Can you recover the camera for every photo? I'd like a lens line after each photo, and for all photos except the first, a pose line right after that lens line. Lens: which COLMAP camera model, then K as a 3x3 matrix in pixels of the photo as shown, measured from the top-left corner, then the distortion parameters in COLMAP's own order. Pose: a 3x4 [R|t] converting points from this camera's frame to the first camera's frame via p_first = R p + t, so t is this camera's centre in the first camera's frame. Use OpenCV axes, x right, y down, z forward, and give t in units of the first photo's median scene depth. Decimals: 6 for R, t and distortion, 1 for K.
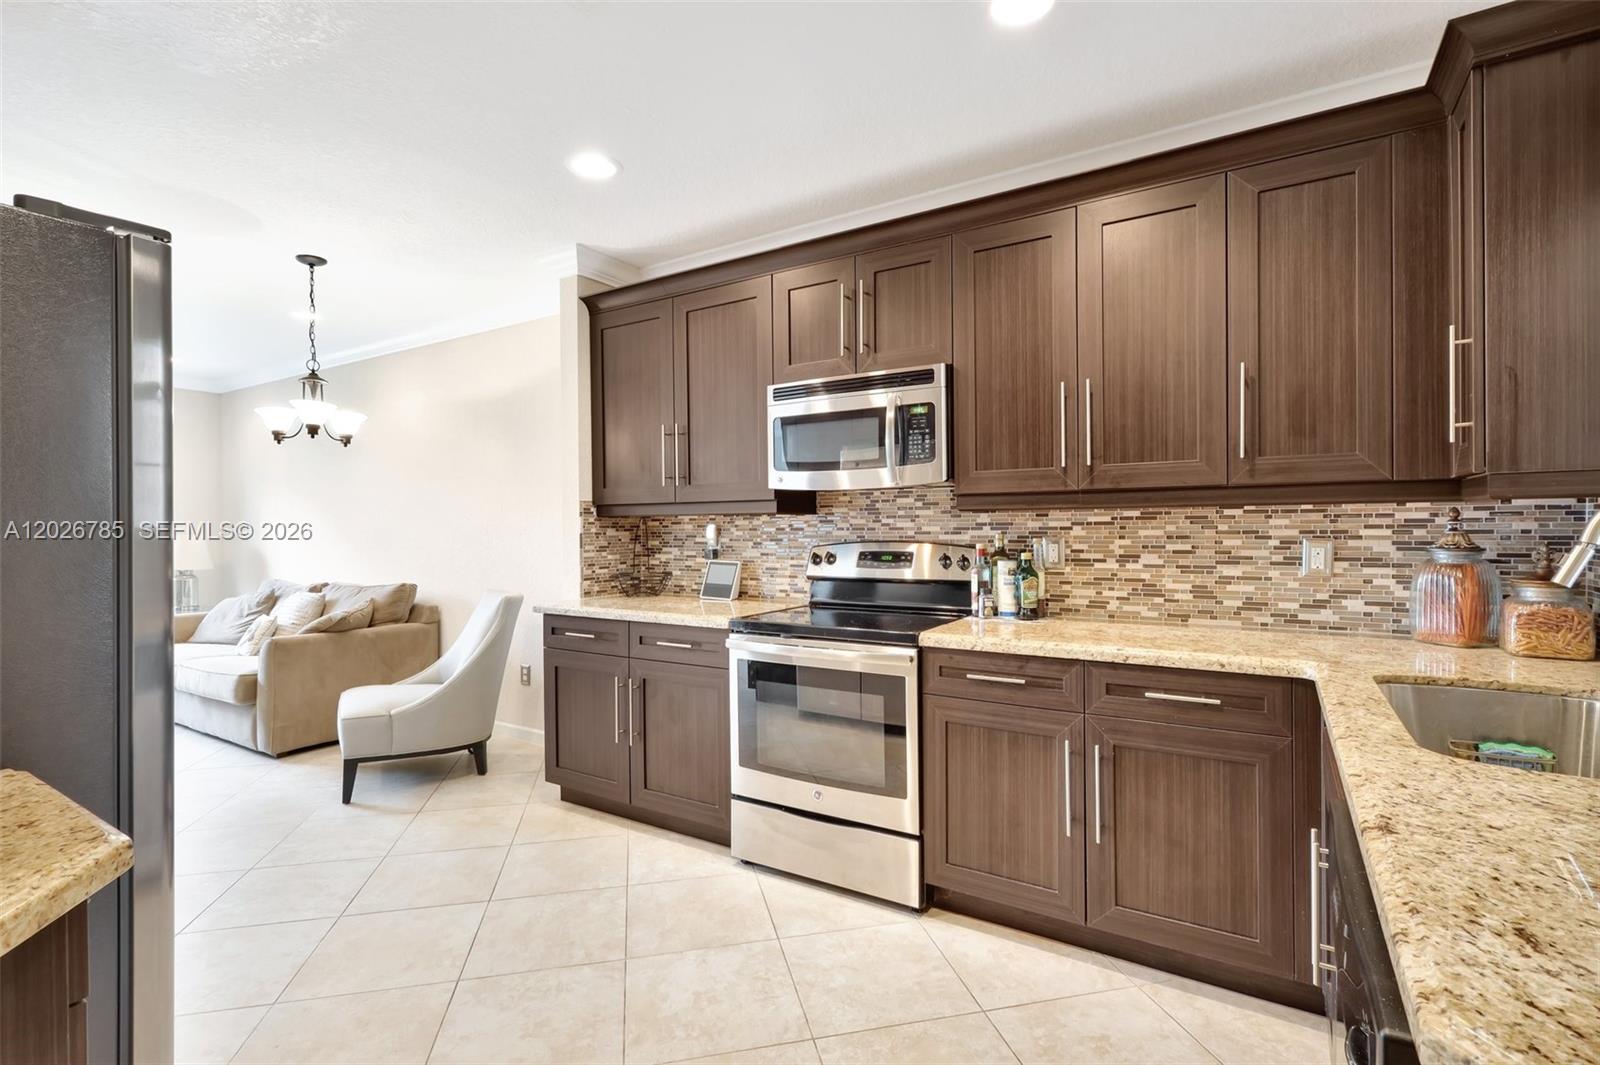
lens RADIAL K [[740.9, 0, 800.9], [0, 740.9, 515.4], [0, 0, 1]] dist [-0.001100, 0.000114]
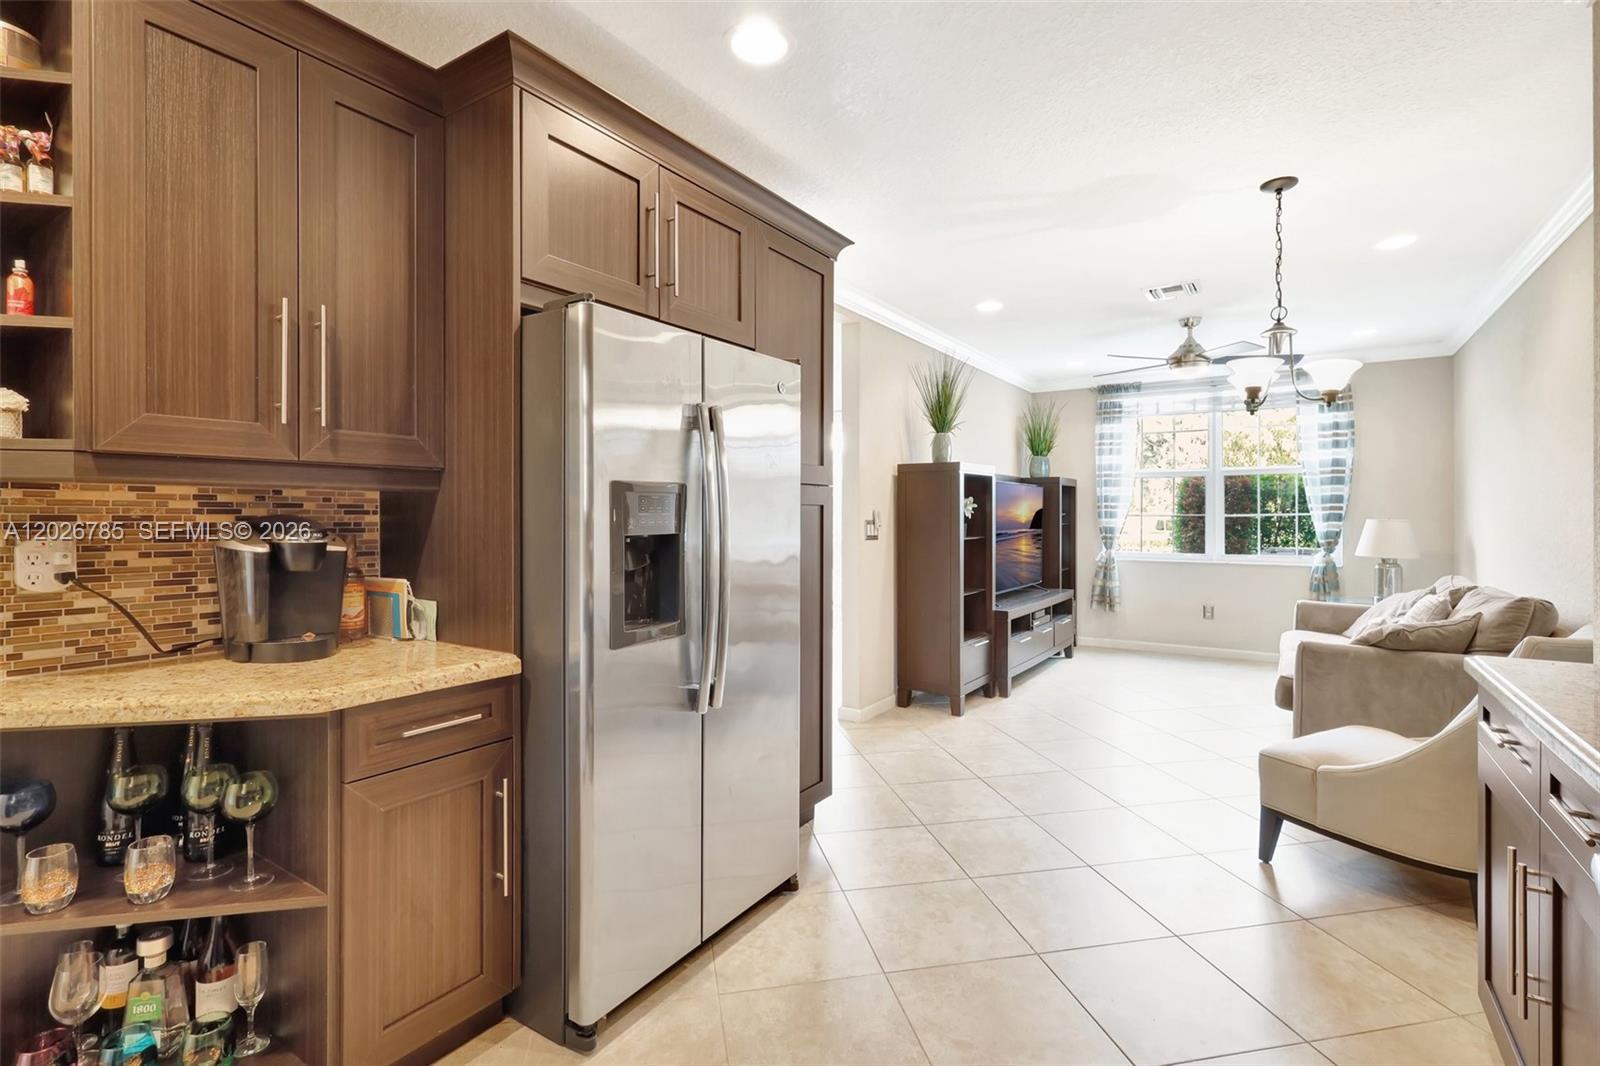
lens RADIAL K [[746.9, 0, 801.8], [0, 746.9, 517.0], [0, 0, 1]] dist [-0.002266, 0.000345]
pose [[-0.029046, 0.007182, -0.999552, 0.138752], [0.018519, 0.999806, 0.006646, 0.005249], [0.999406, -0.018318, -0.029174, 0.381999]]
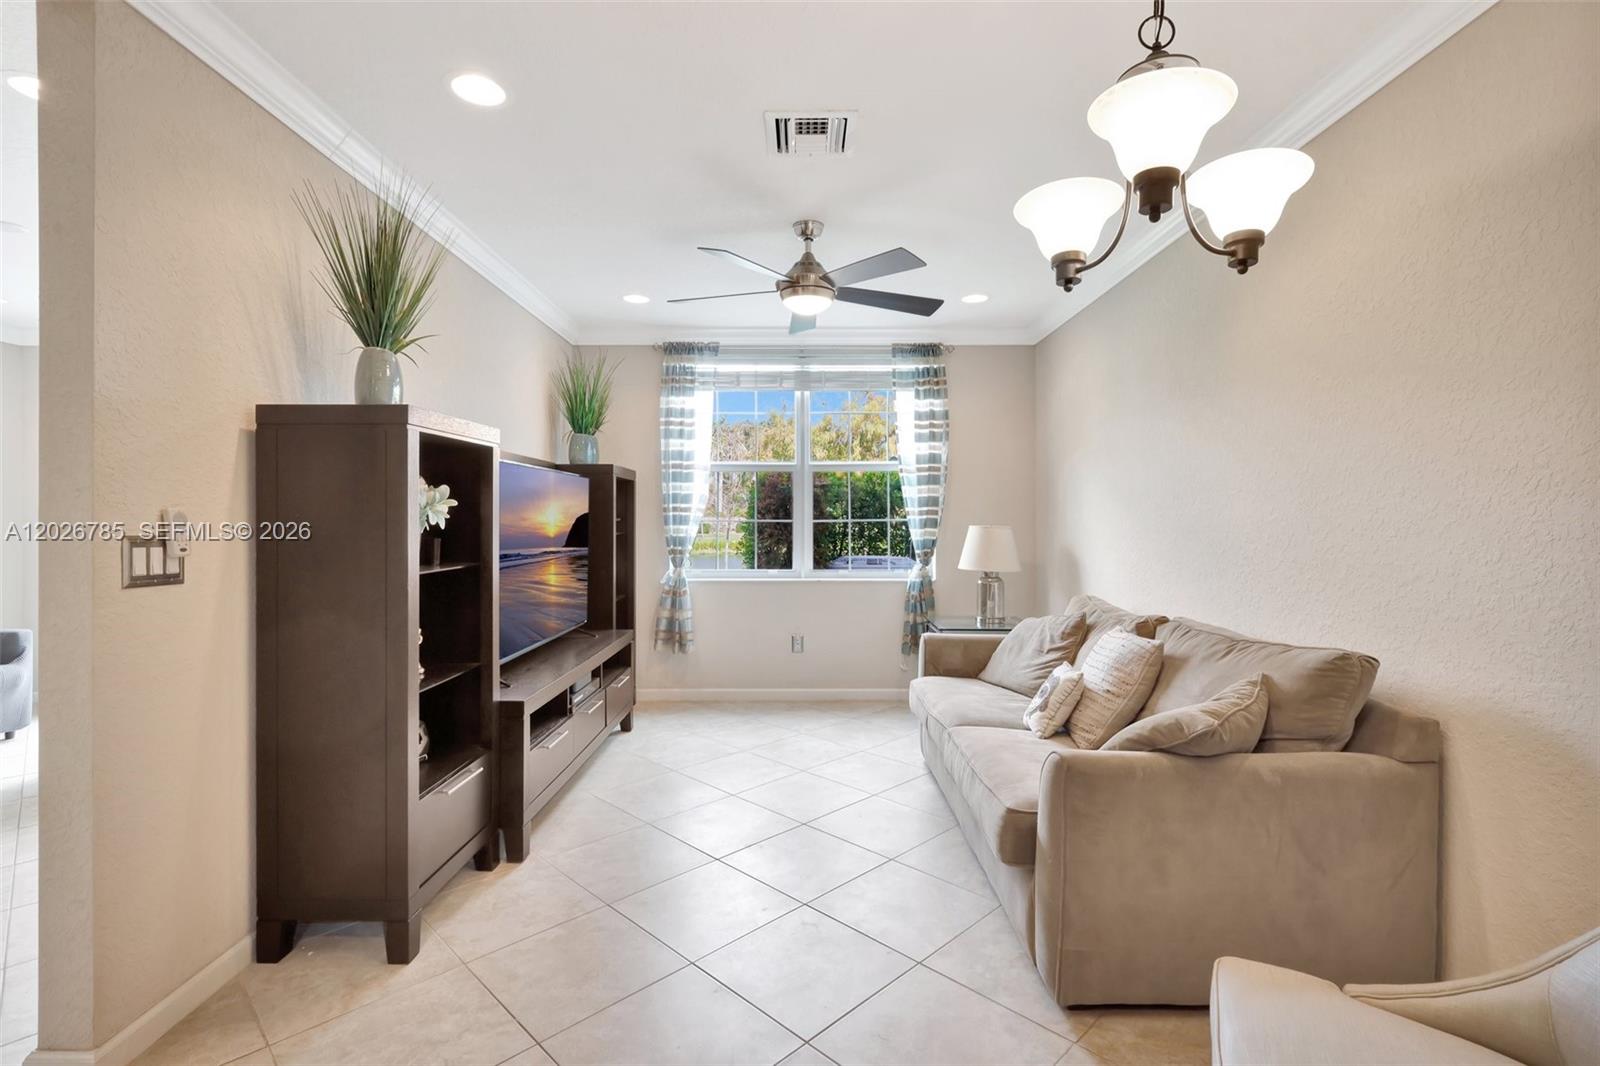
lens RADIAL K [[746.9, 0, 801.8], [0, 746.9, 517.0], [0, 0, 1]] dist [-0.002266, 0.000345]
pose [[0.531278, 0.000741, -0.847197, -0.342892], [0.013879, 0.999858, 0.009578, 0.009309], [0.847084, -0.016847, 0.531192, 0.523306]]
